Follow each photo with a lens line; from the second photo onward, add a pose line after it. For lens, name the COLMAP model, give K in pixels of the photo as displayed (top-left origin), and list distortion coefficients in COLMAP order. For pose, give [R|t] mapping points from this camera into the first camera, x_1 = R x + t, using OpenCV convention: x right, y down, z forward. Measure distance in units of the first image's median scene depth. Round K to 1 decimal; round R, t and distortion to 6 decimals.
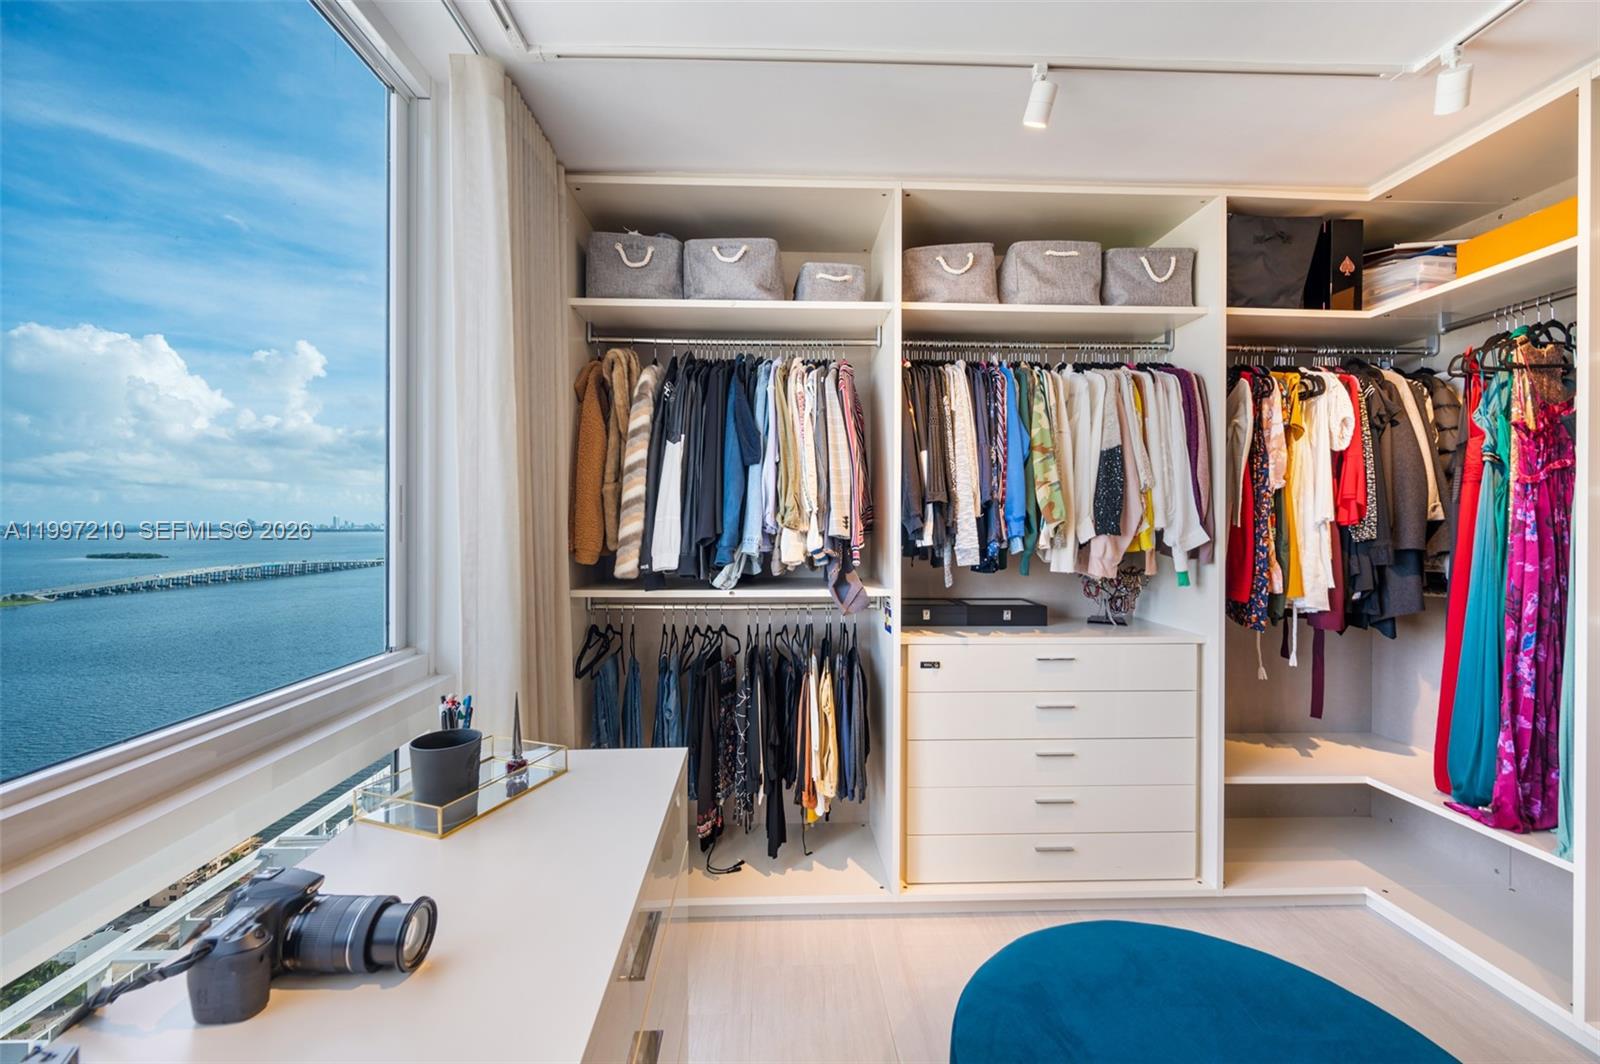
lens RADIAL K [[635.3, 0, 800.4], [0, 635.3, 527.1], [0, 0, 1]] dist [-0.000275, 0.000202]
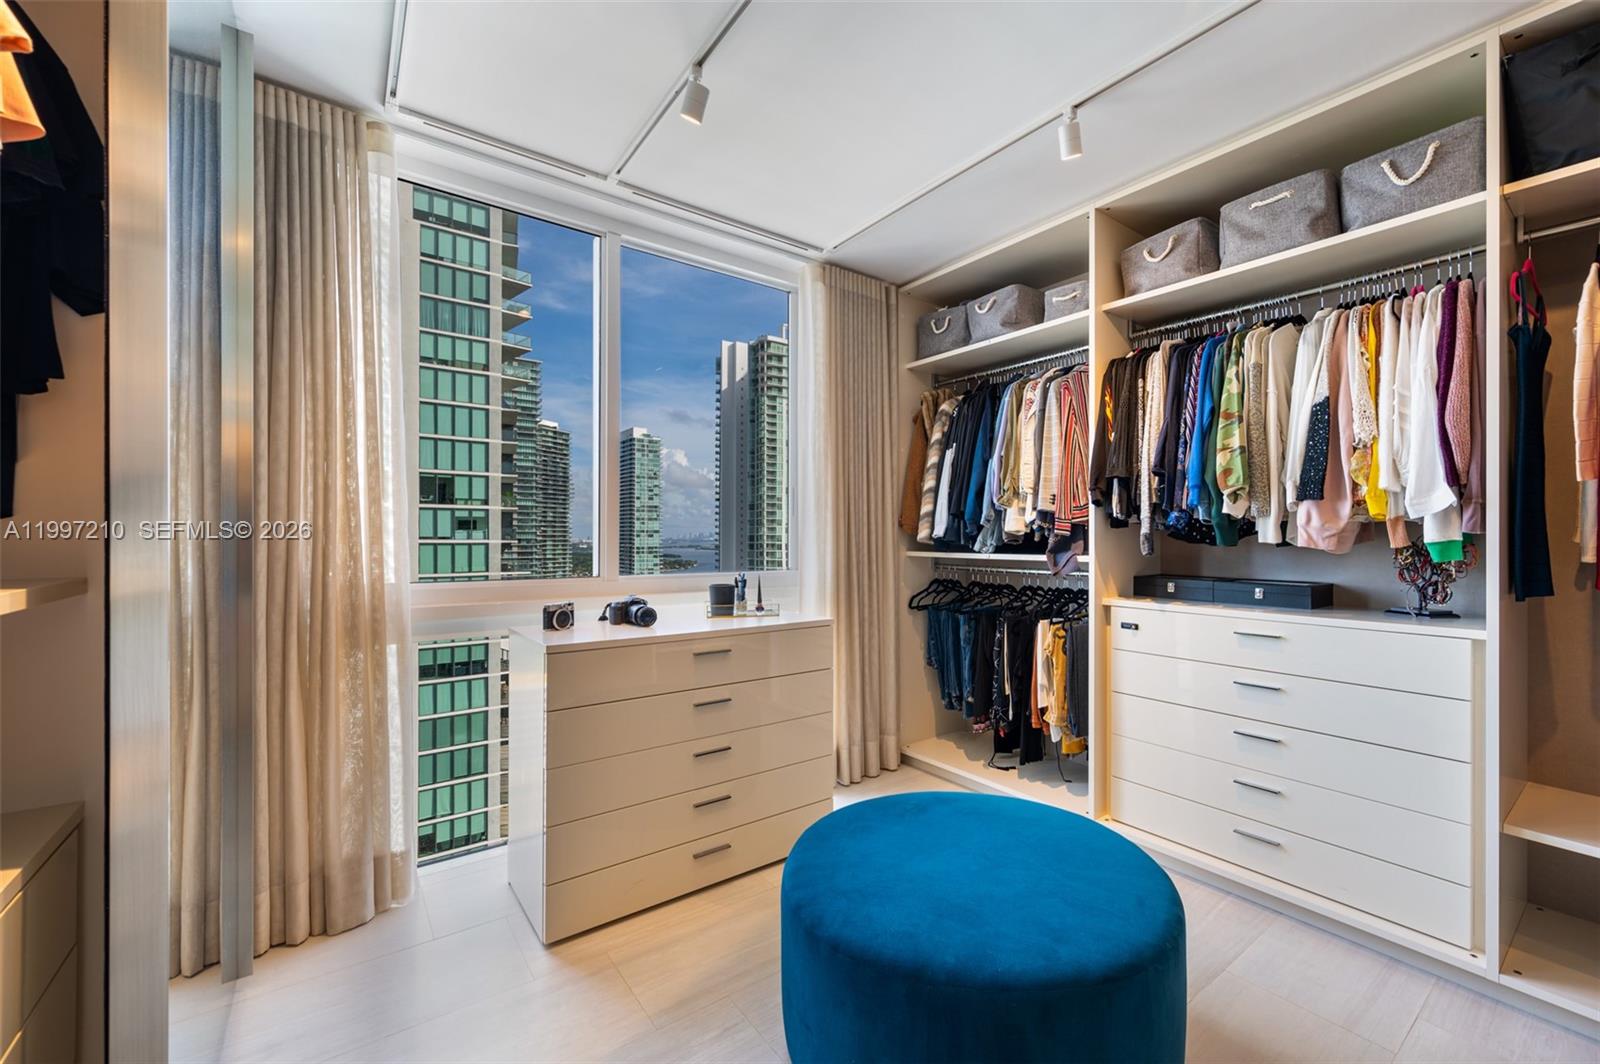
lens RADIAL K [[635.3, 0, 800.4], [0, 635.3, 527.1], [0, 0, 1]] dist [-0.000275, 0.000202]
pose [[0.555719, -0.007238, -0.831339, 0.803476], [-0.003273, 0.999935, -0.010894, 0.060381], [0.831364, 0.008775, 0.555659, -0.084840]]
